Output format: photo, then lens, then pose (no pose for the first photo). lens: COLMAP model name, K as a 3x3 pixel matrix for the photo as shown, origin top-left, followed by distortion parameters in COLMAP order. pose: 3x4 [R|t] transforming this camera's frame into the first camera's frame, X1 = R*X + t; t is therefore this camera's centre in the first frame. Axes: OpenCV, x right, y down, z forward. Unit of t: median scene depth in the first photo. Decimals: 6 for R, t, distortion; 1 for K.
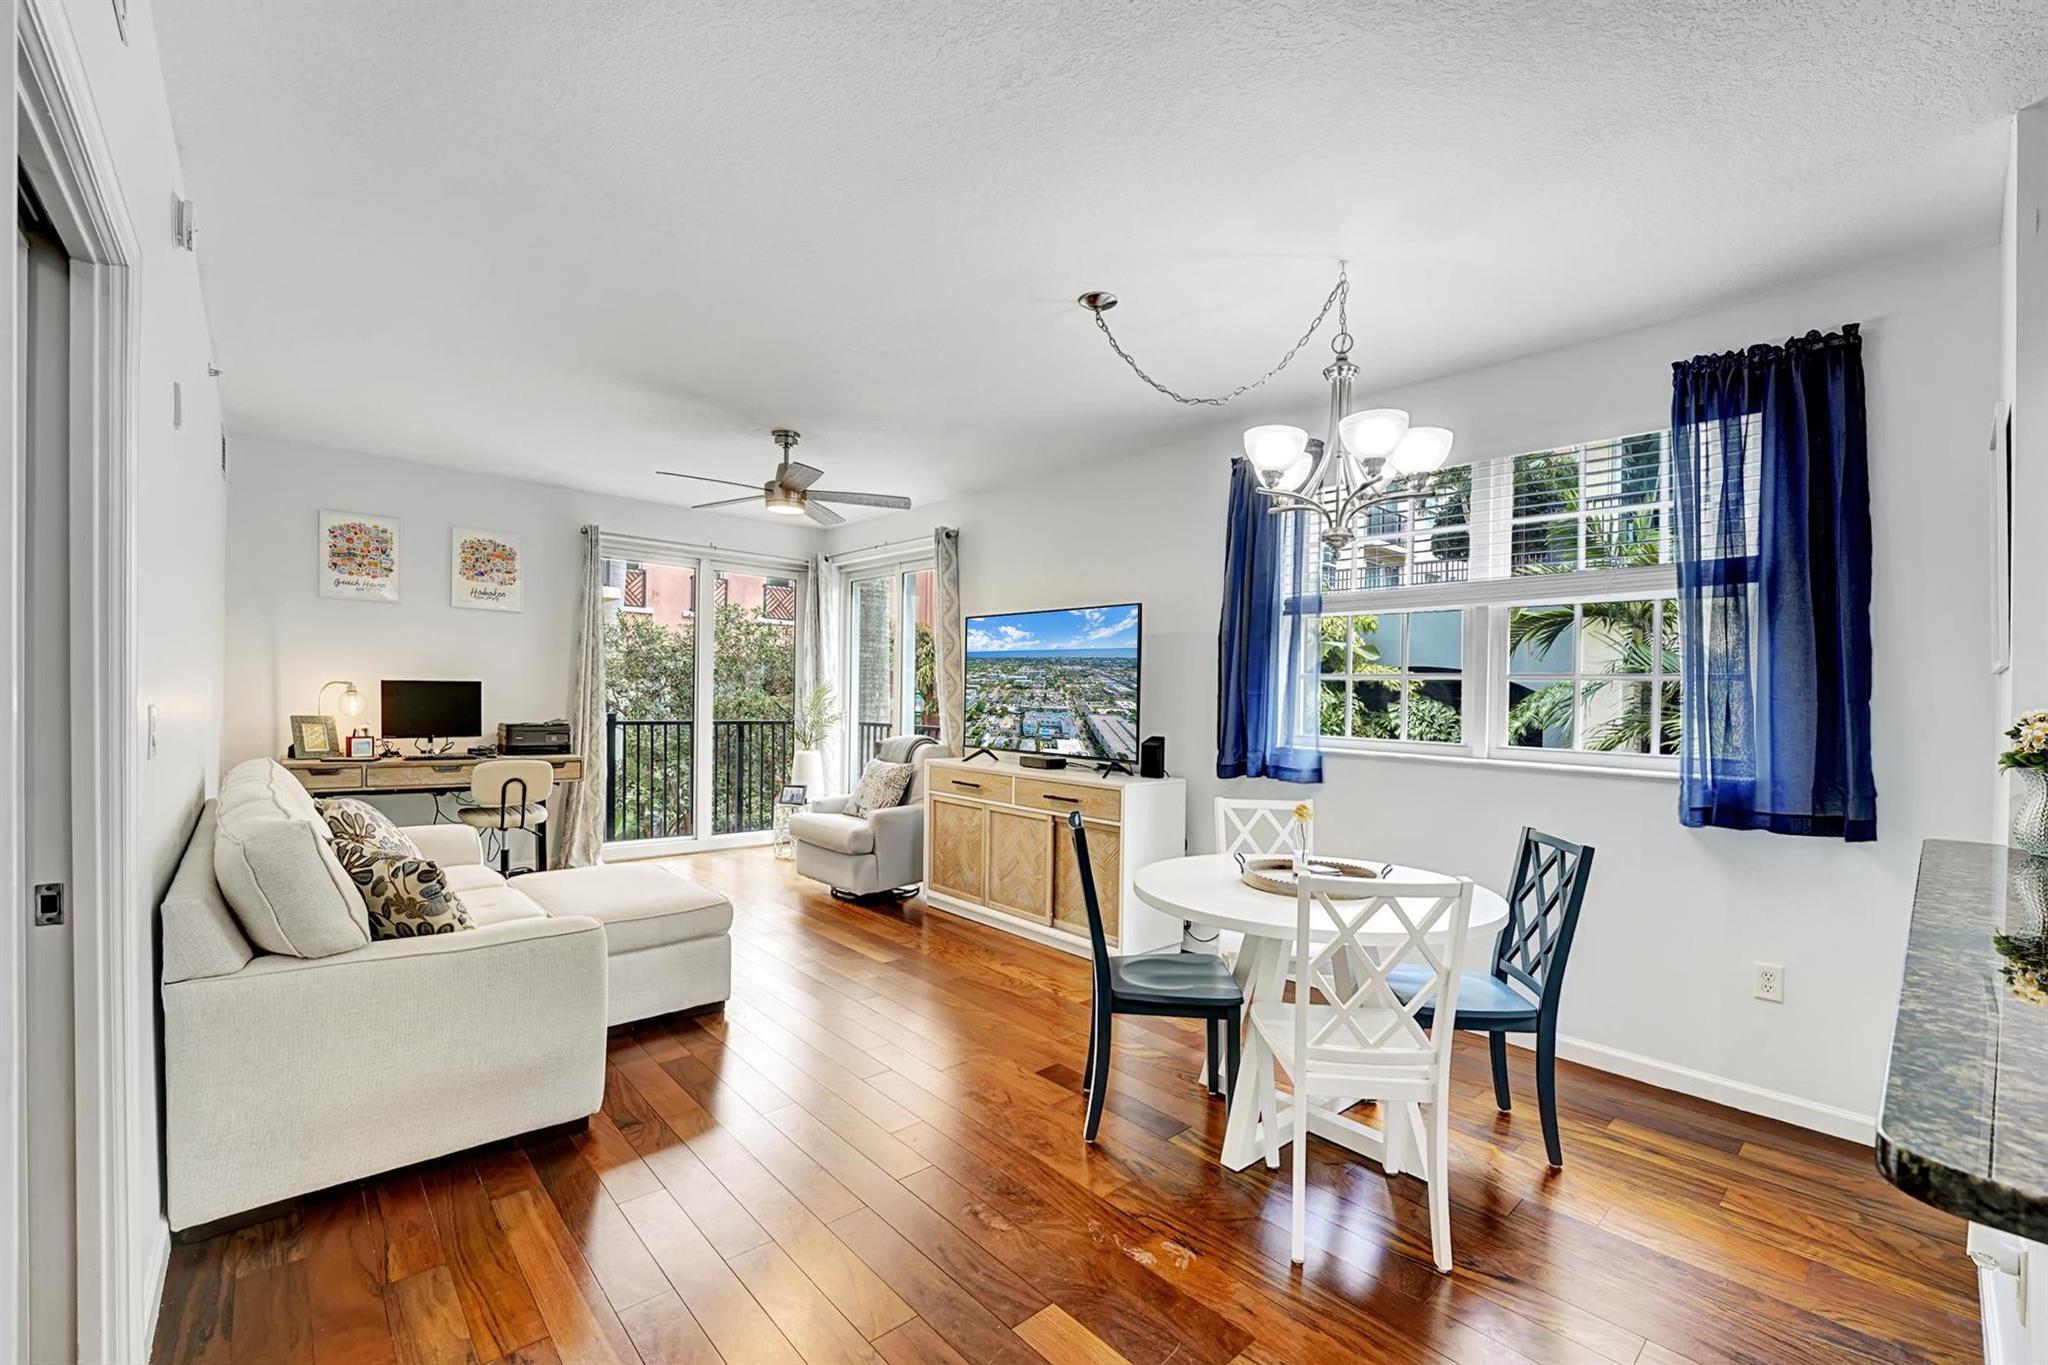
lens RADIAL K [[853.6, 0, 1049.3], [0, 853.6, 696.5], [0, 0, 1]] dist [-0.014581, -0.000845]
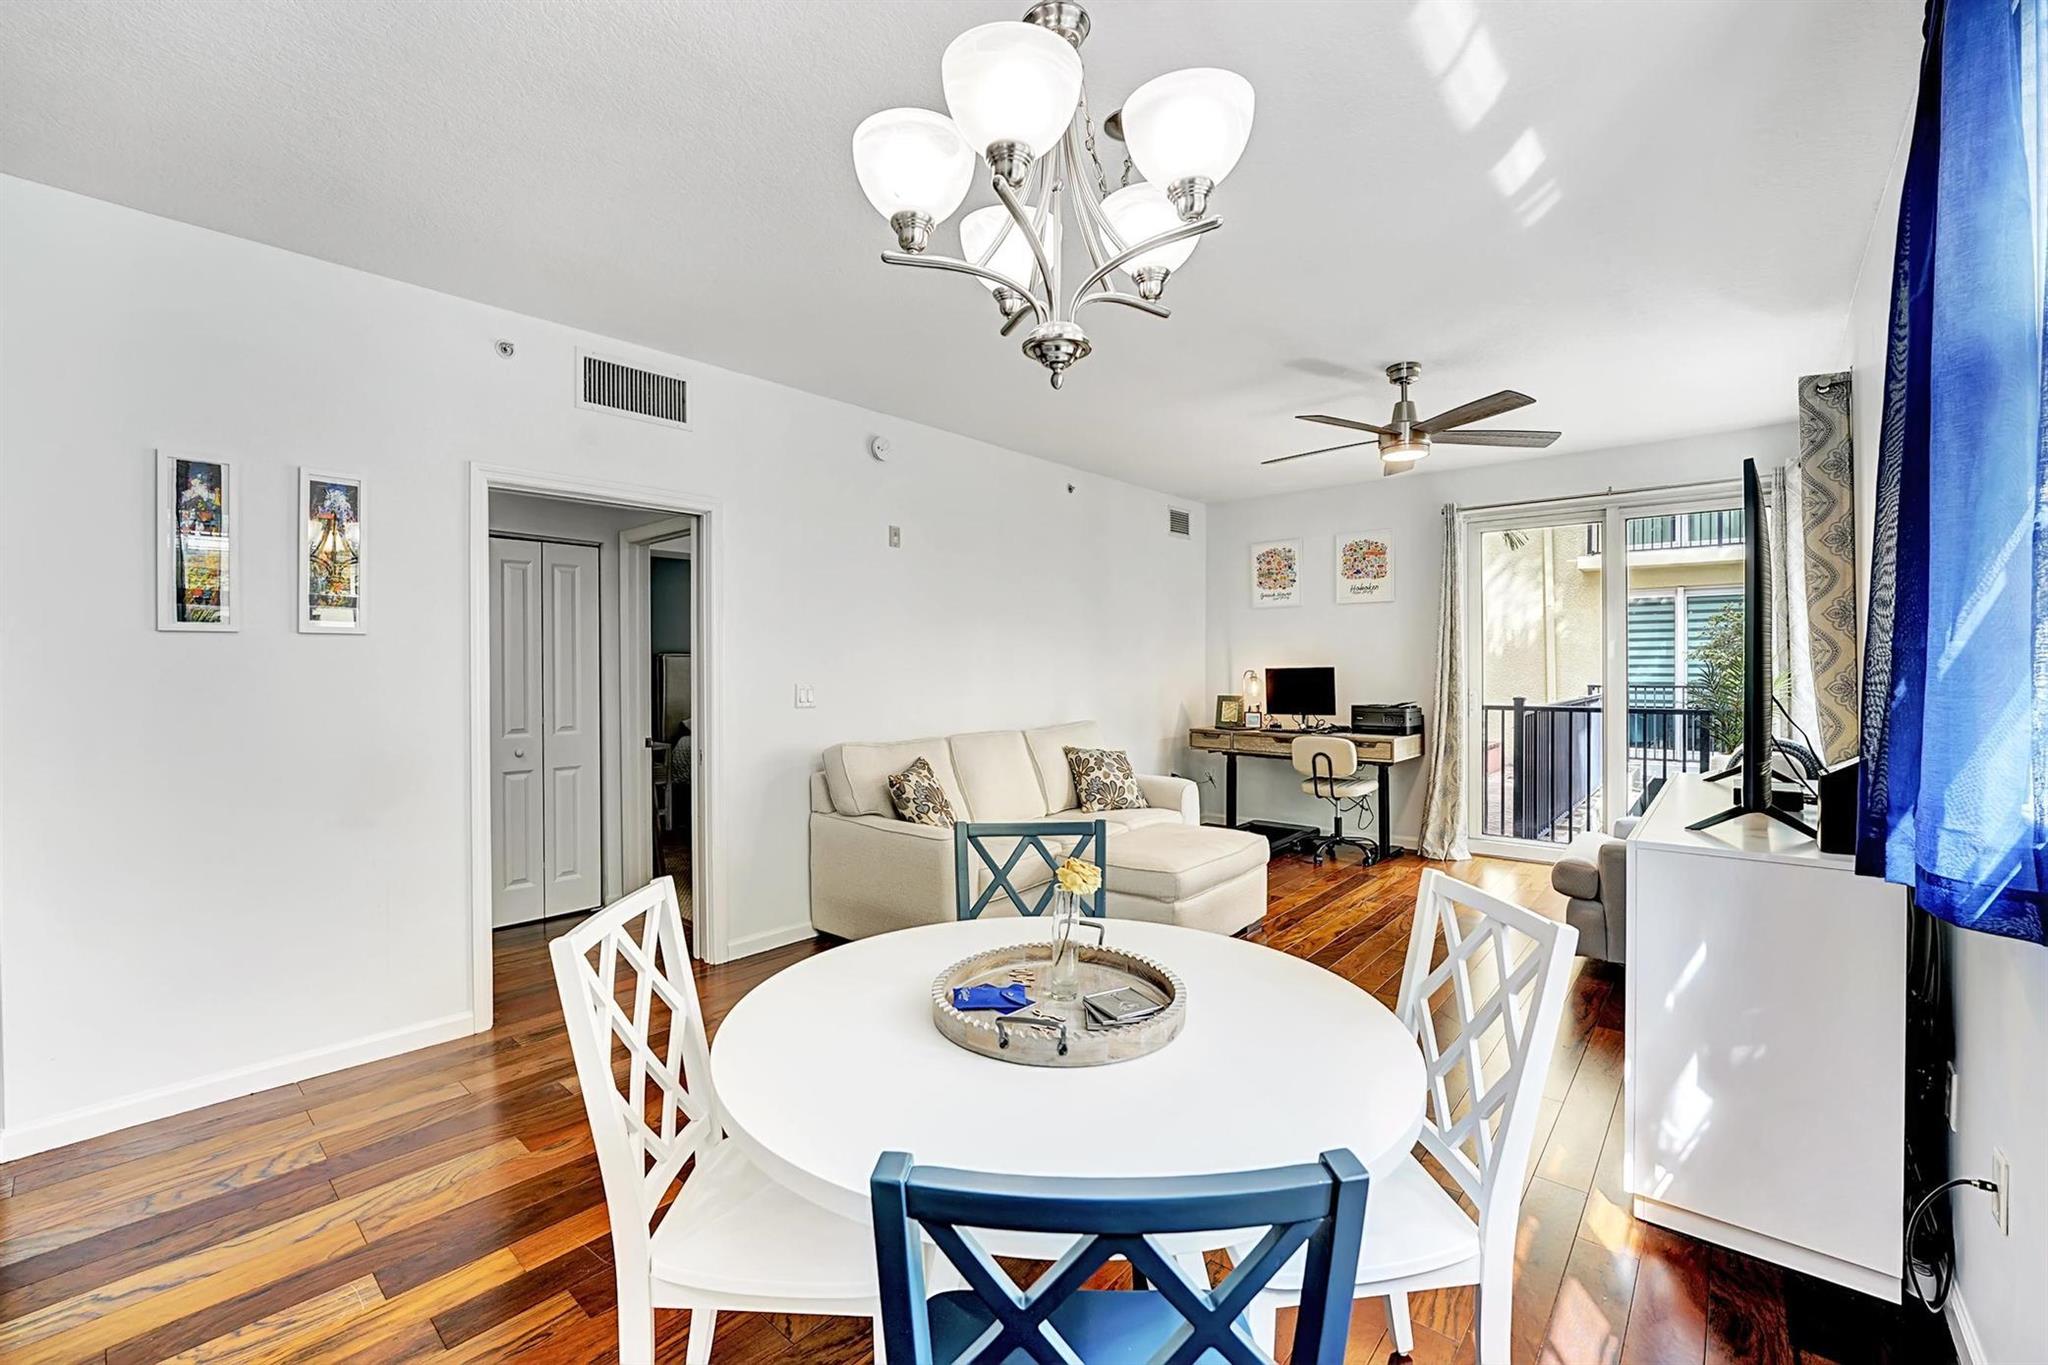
lens RADIAL K [[853.6, 0, 1028.4], [0, 853.6, 674.2], [0, 0, 1]] dist [-0.014581, -0.000845]
pose [[0.100200, -0.018030, -0.994804, 0.504352], [0.004945, 0.999832, -0.017623, 0.011490], [0.994955, -0.003153, 0.100272, 0.550013]]
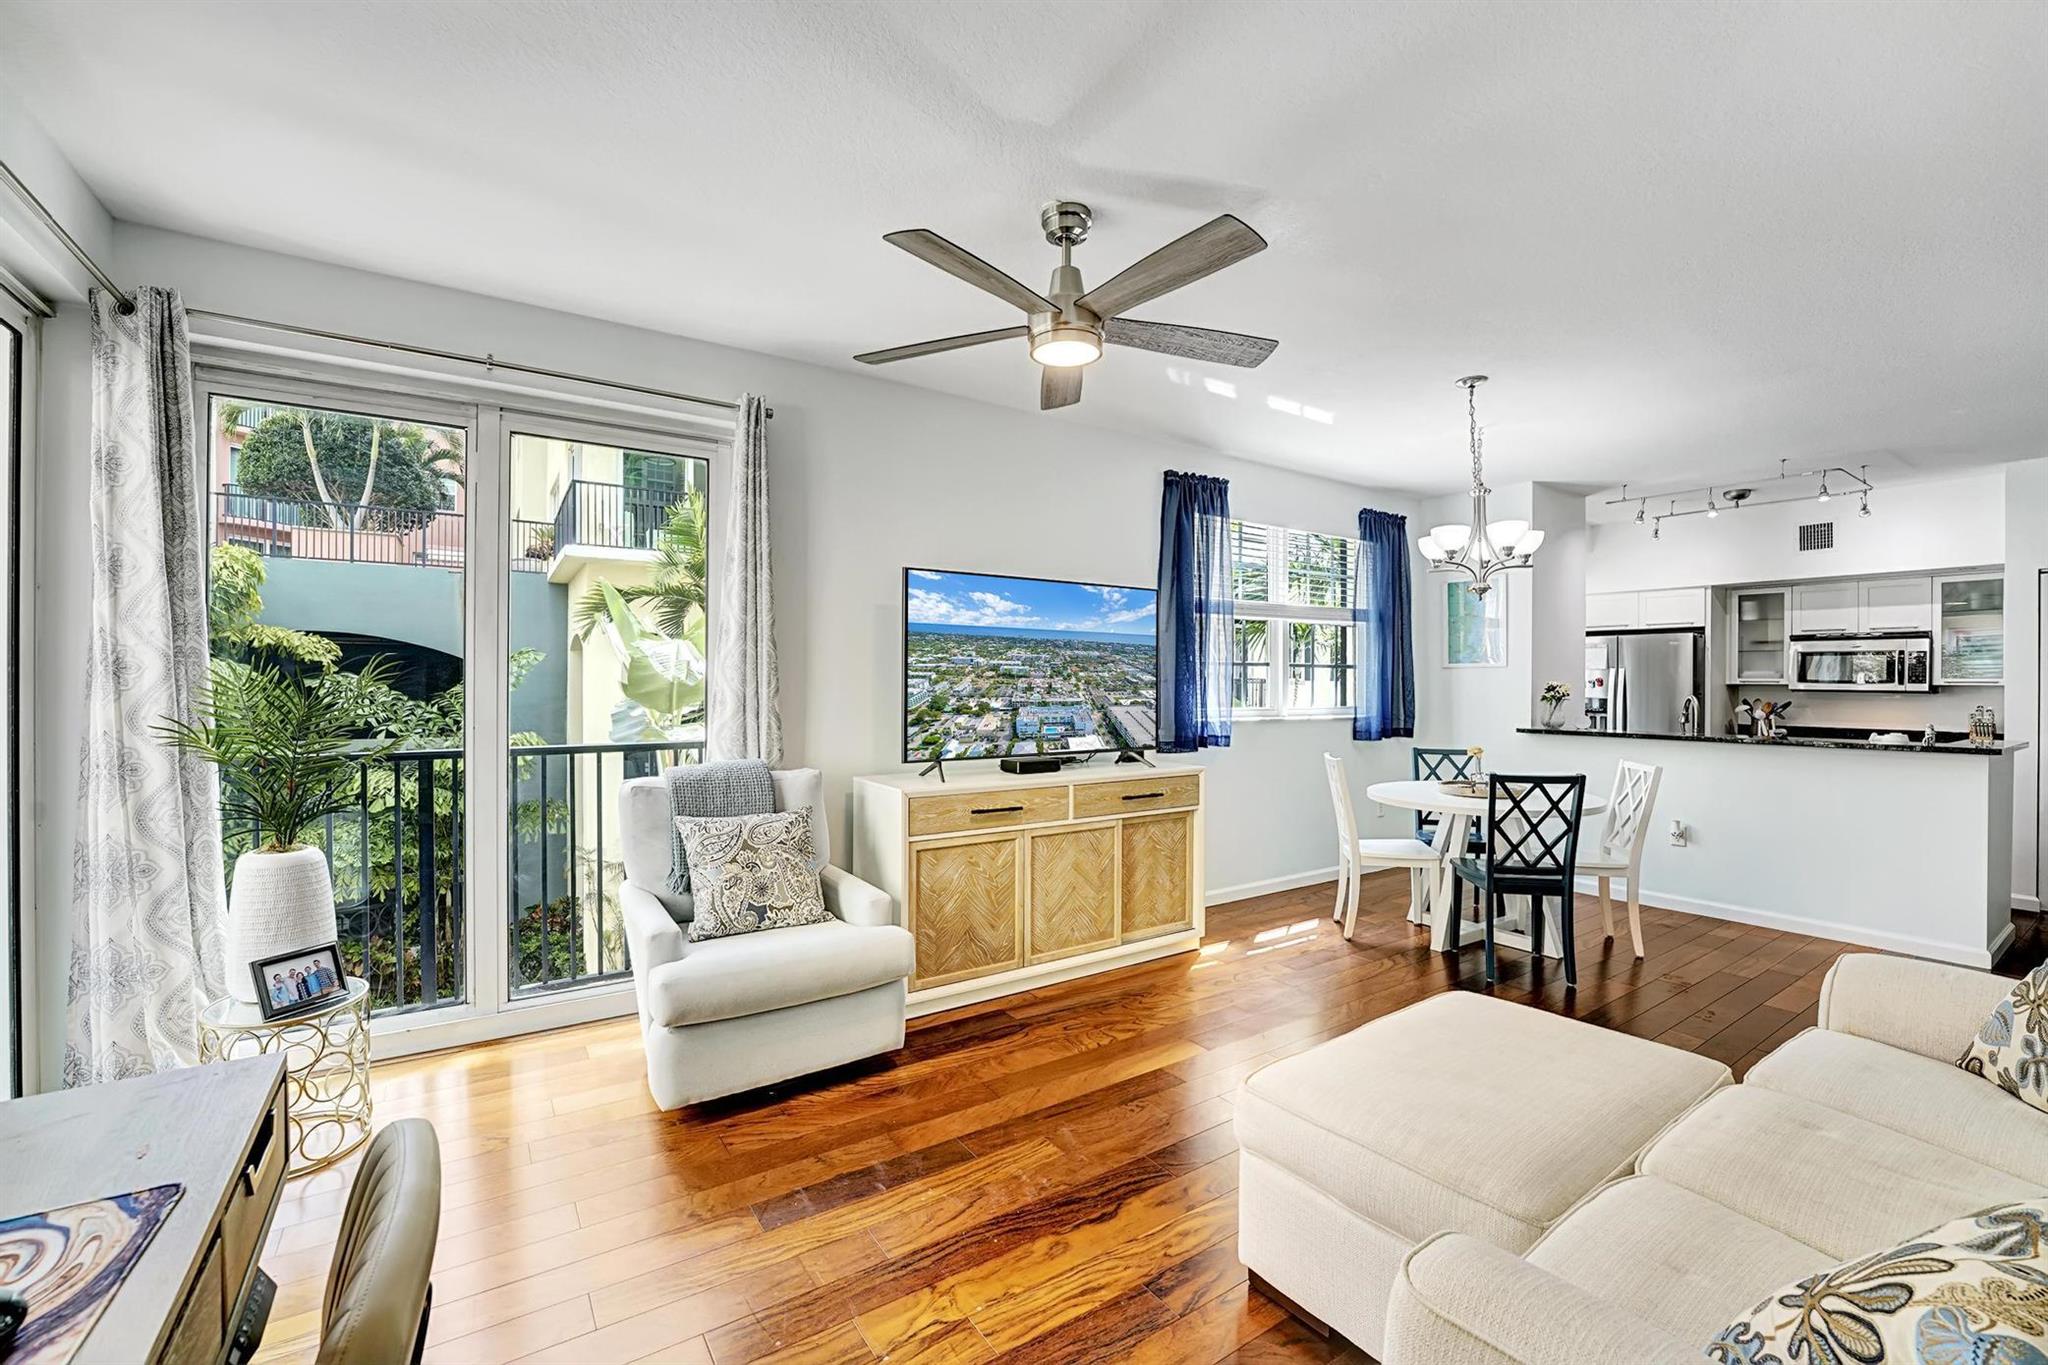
lens RADIAL K [[853.6, 0, 1052.4], [0, 853.6, 677.1], [0, 0, 1]] dist [-0.014581, -0.000845]
pose [[0.145097, -0.021639, 0.989181, -0.871088], [0.001858, 0.999765, 0.021598, -0.028284], [-0.989416, -0.001296, 0.145103, 0.931301]]
